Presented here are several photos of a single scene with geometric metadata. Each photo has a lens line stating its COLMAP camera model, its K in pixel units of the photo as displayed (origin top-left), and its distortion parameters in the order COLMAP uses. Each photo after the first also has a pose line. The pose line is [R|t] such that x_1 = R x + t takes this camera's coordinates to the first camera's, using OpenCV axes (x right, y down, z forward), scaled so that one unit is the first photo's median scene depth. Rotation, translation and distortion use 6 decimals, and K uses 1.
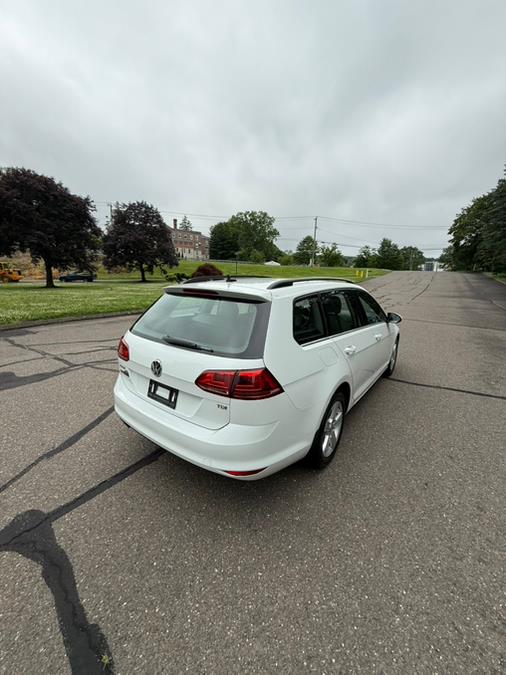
lens RADIAL K [[267.9, 0, 253.9], [0, 267.9, 336.1], [0, 0, 1]] dist [-0.002005, 0.000345]
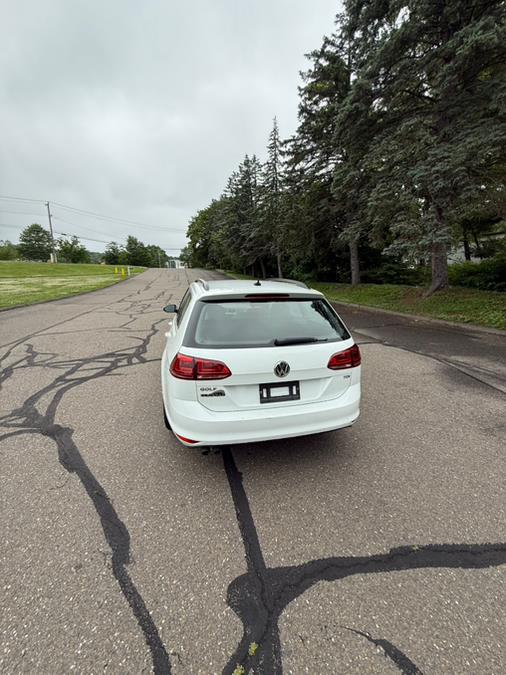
lens RADIAL K [[267.9, 0, 254.0], [0, 267.9, 336.4], [0, 0, 1]] dist [-0.002005, 0.000345]
pose [[0.651502, -0.186120, 0.735462, -0.046950], [0.177483, 0.979929, 0.090765, -0.004918], [-0.737594, 0.071398, 0.671460, 0.013983]]
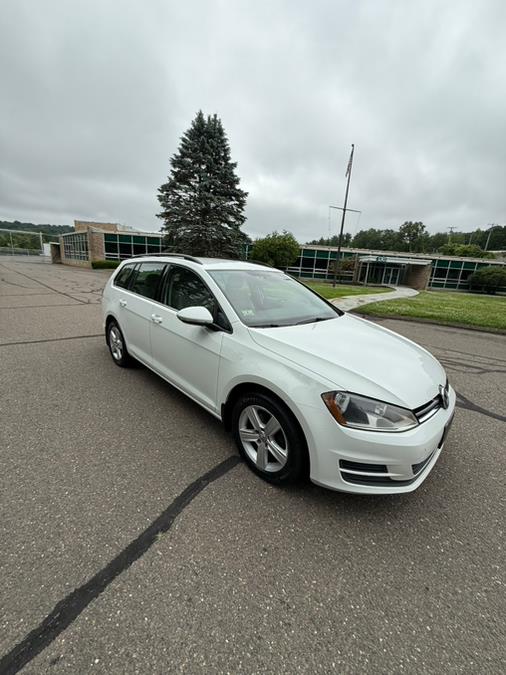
lens RADIAL K [[267.9, 0, 253.3], [0, 267.9, 337.9], [0, 0, 1]] dist [-0.002005, 0.000345]
pose [[-0.147010, 0.218698, -0.964655, 0.085983], [-0.271429, 0.928894, 0.251956, -0.016456], [0.951165, 0.298875, -0.077196, 0.093979]]
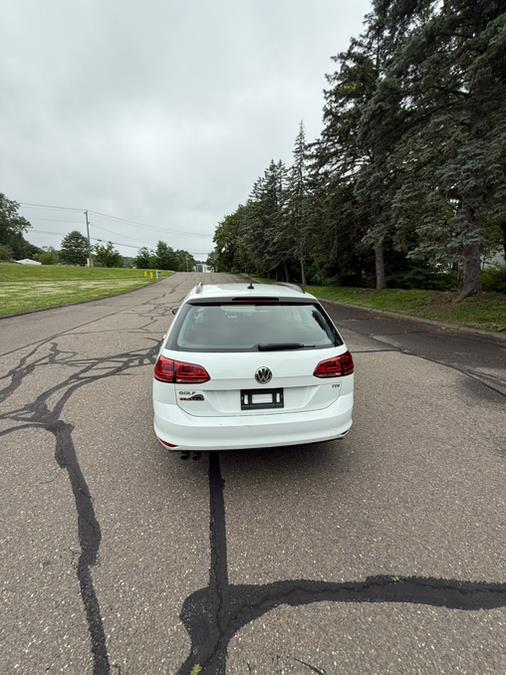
lens RADIAL K [[267.9, 0, 254.3], [0, 267.9, 336.6], [0, 0, 1]] dist [-0.002005, 0.000345]
pose [[0.718393, -0.159610, 0.677079, -0.041623], [0.160559, 0.985086, 0.061862, -0.003804], [-0.676854, 0.064270, 0.733306, 0.010197]]
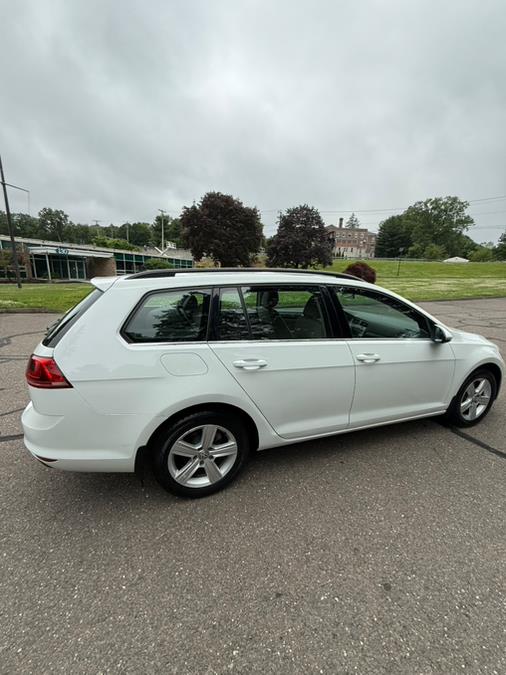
lens RADIAL K [[267.9, 0, 253.4], [0, 267.9, 336.1], [0, 0, 1]] dist [-0.002005, 0.000345]
pose [[0.835474, 0.120258, -0.536211, 0.039051], [-0.120092, 0.992132, 0.035393, -0.002726], [0.536248, 0.034825, 0.843342, 0.019238]]
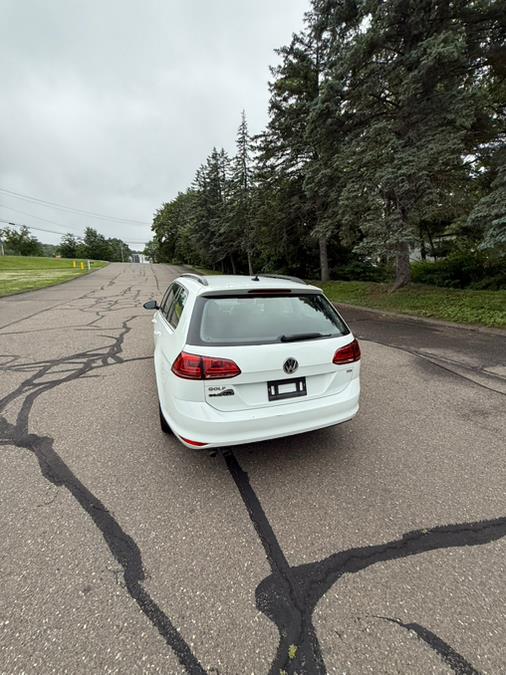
lens RADIAL K [[267.9, 0, 254.0], [0, 267.9, 336.2], [0, 0, 1]] dist [-0.002005, 0.000345]
pose [[0.559588, -0.206357, 0.802669, -0.049748], [0.181590, 0.975501, 0.124192, -0.005926], [-0.808632, 0.076260, 0.583351, 0.019271]]
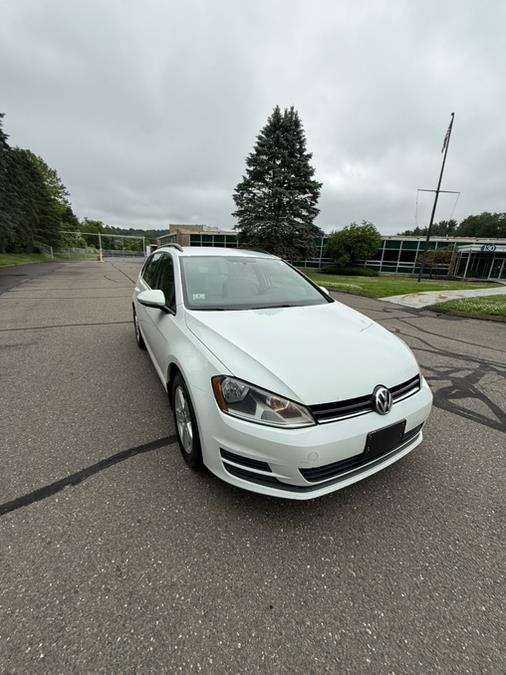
lens RADIAL K [[267.9, 0, 253.7], [0, 267.9, 337.9], [0, 0, 1]] dist [-0.002005, 0.000345]
pose [[-0.421905, 0.215177, -0.880736, 0.078825], [-0.237609, 0.911231, 0.336452, -0.020022], [0.874950, 0.351222, -0.333324, 0.115118]]
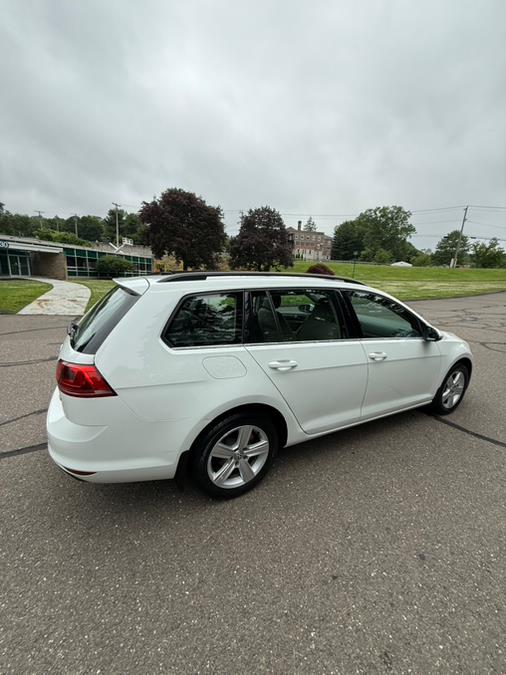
lens RADIAL K [[267.9, 0, 253.9], [0, 267.9, 336.2], [0, 0, 1]] dist [-0.002005, 0.000345]
pose [[0.906033, 0.107496, -0.409328, 0.030542], [-0.108914, 0.993851, 0.019923, -0.001968], [0.408953, 0.026531, 0.912170, 0.012961]]
